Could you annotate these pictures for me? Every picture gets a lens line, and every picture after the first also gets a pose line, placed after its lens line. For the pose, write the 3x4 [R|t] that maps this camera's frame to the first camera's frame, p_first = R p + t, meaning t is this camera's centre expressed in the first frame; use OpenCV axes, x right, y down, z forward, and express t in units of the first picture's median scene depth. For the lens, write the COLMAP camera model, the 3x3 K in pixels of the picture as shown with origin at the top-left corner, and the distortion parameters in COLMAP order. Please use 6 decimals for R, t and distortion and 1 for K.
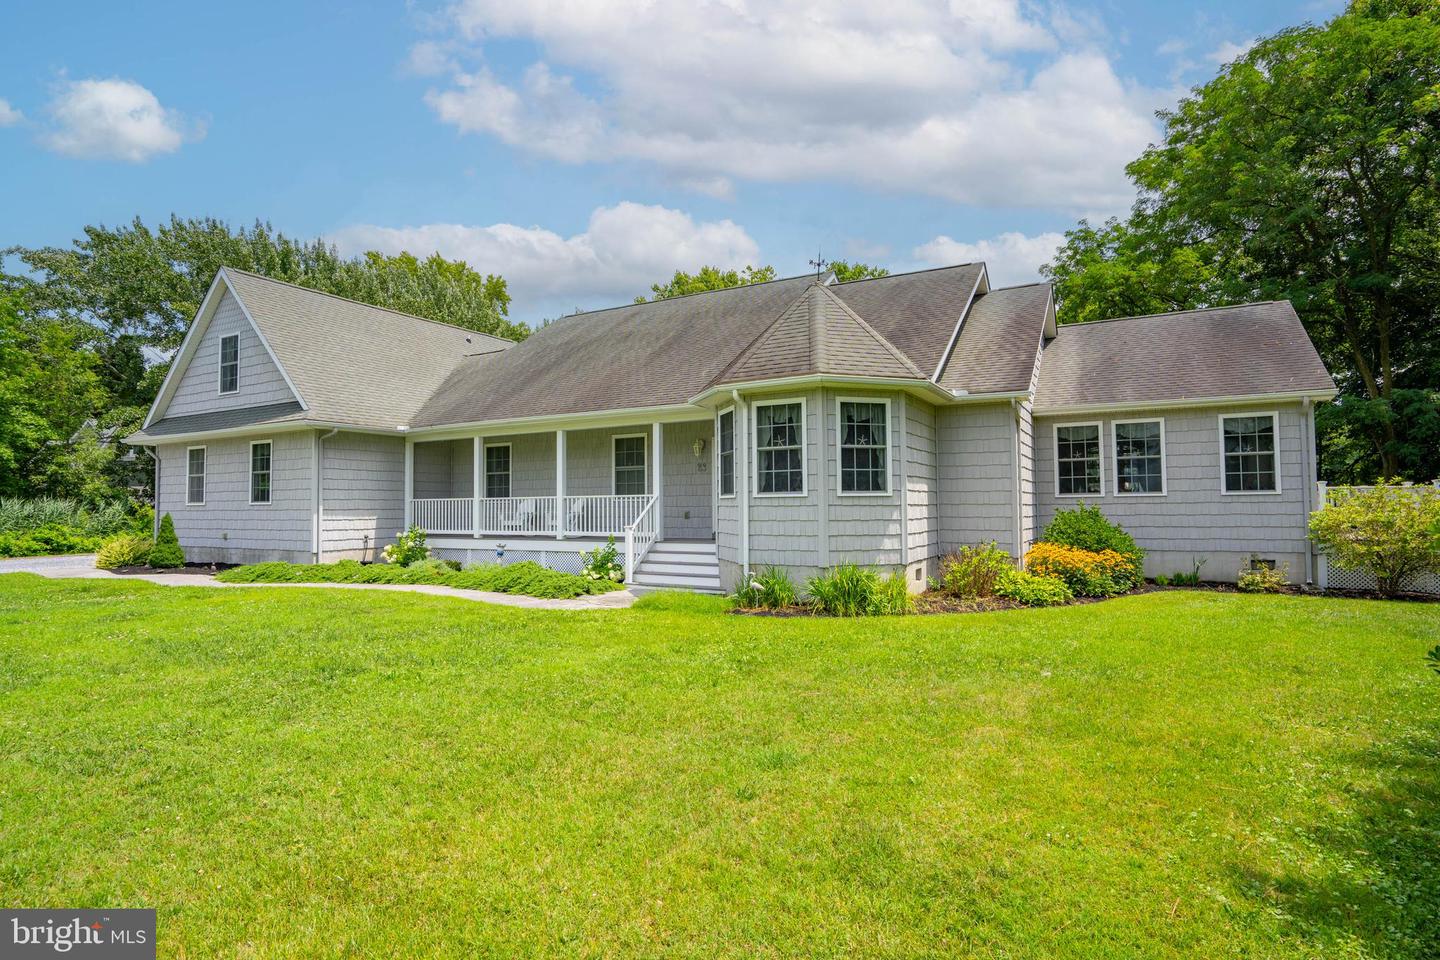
lens RADIAL K [[759.0, 0, 720.4], [0, 759.0, 475.9], [0, 0, 1]] dist [-0.046061, 0.038896]
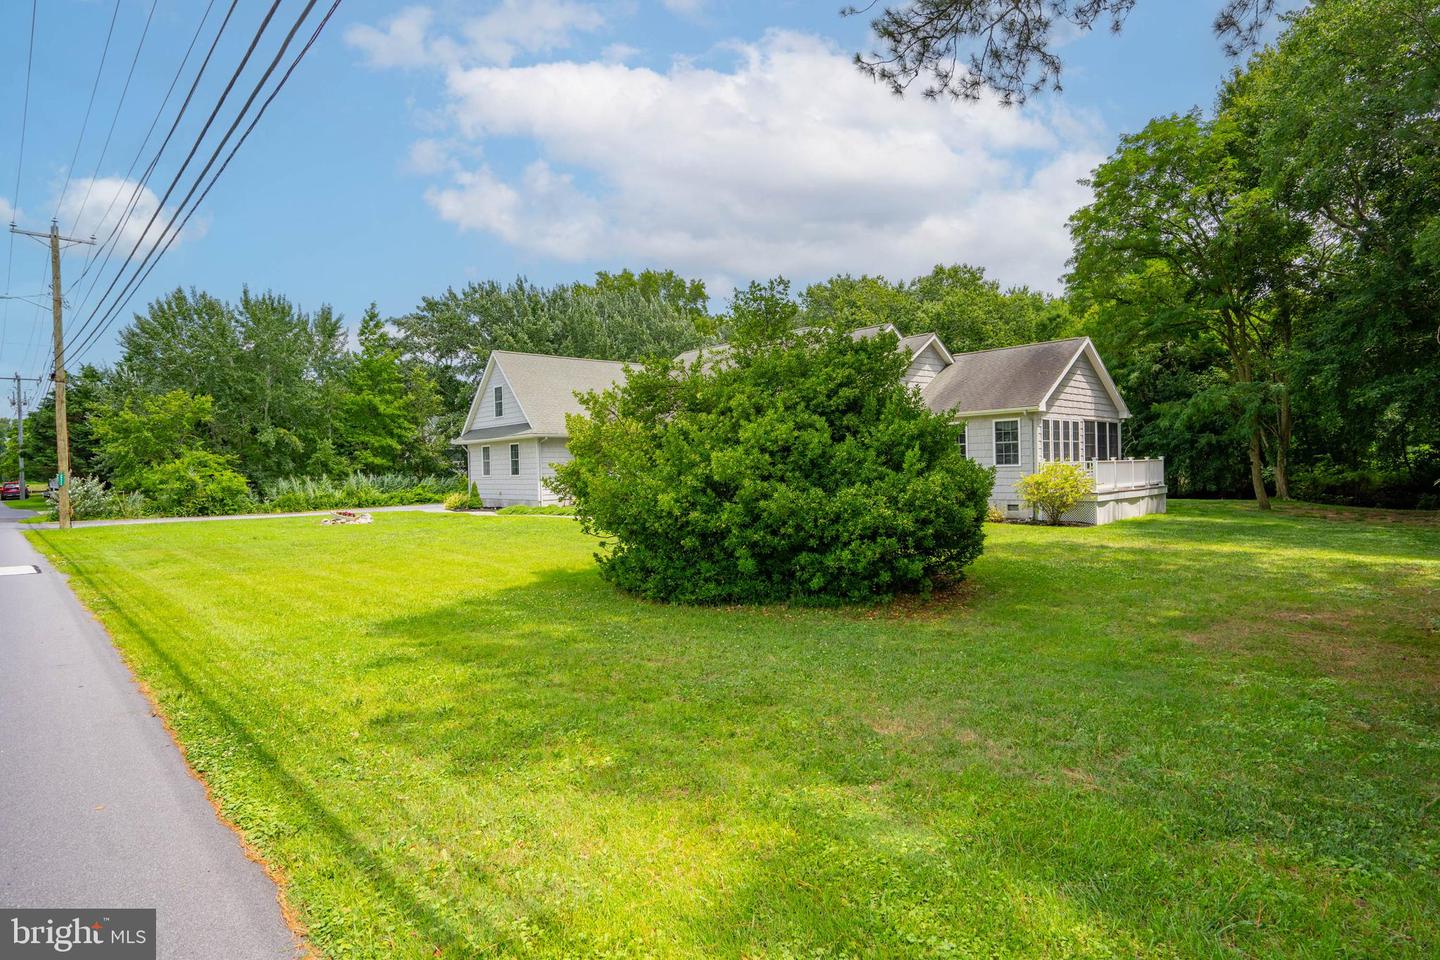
lens RADIAL K [[759.0, 0, 720.4], [0, 759.0, 475.9], [0, 0, 1]] dist [-0.046061, 0.038896]
pose [[0.948976, -0.010978, -0.315157, 0.492079], [0.028628, 0.998266, 0.051430, -0.047247], [0.314046, -0.057828, 0.947645, -0.665158]]
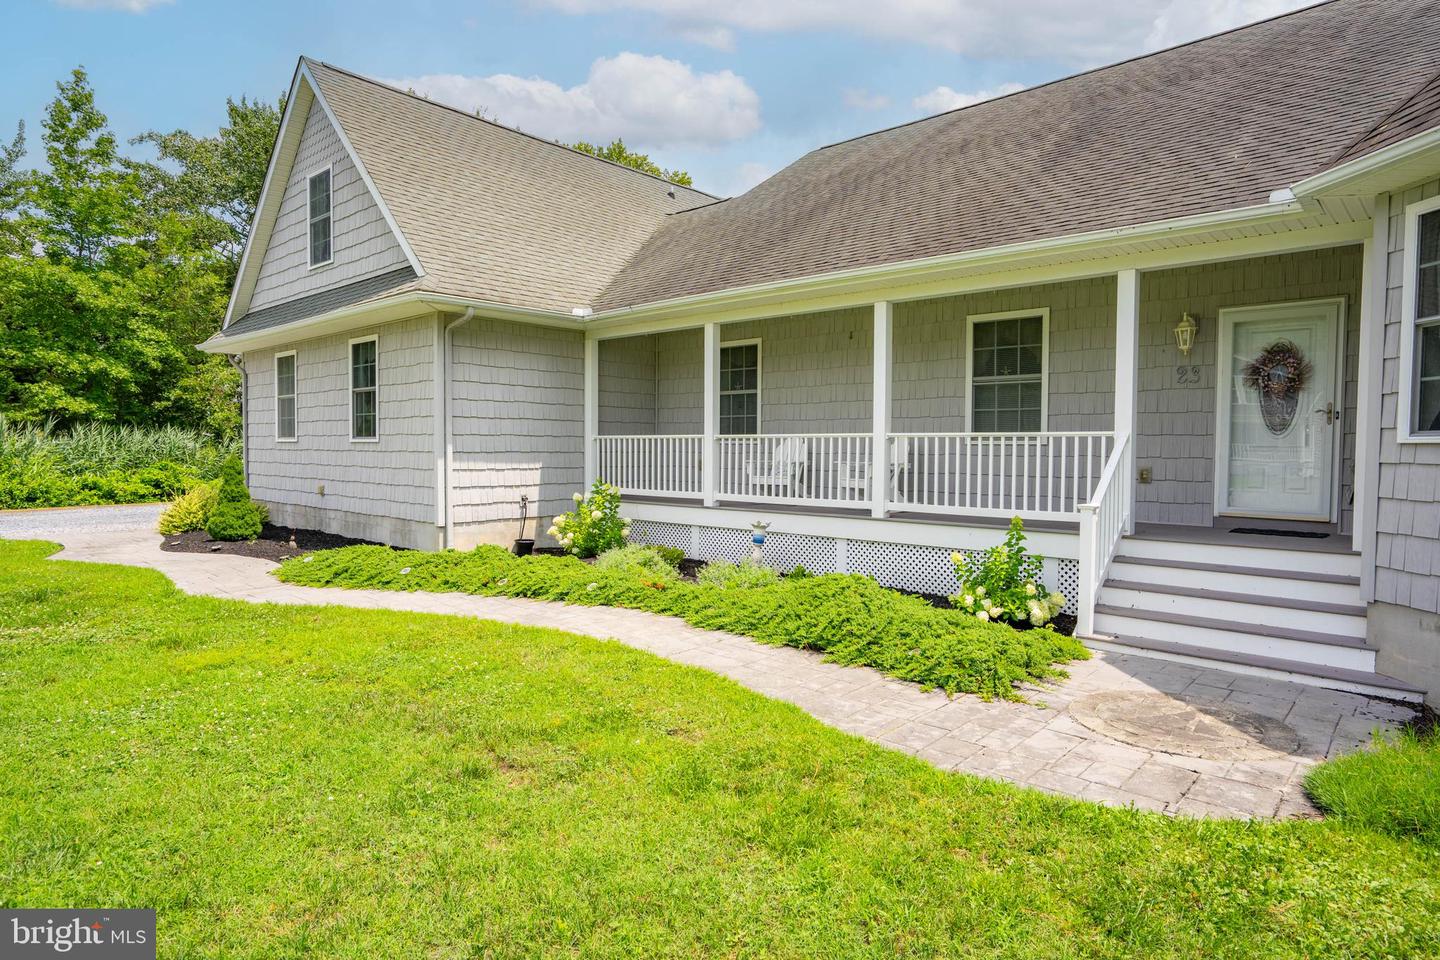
lens RADIAL K [[842.5, 0, 725.5], [0, 842.5, 480.2], [0, 0, 1]] dist [-0.039042, 0.025166]
pose [[0.976185, 0.023091, -0.215706, -0.174319], [-0.005678, 0.996698, 0.080999, 0.012130], [0.216864, -0.077845, 0.973093, 0.392505]]
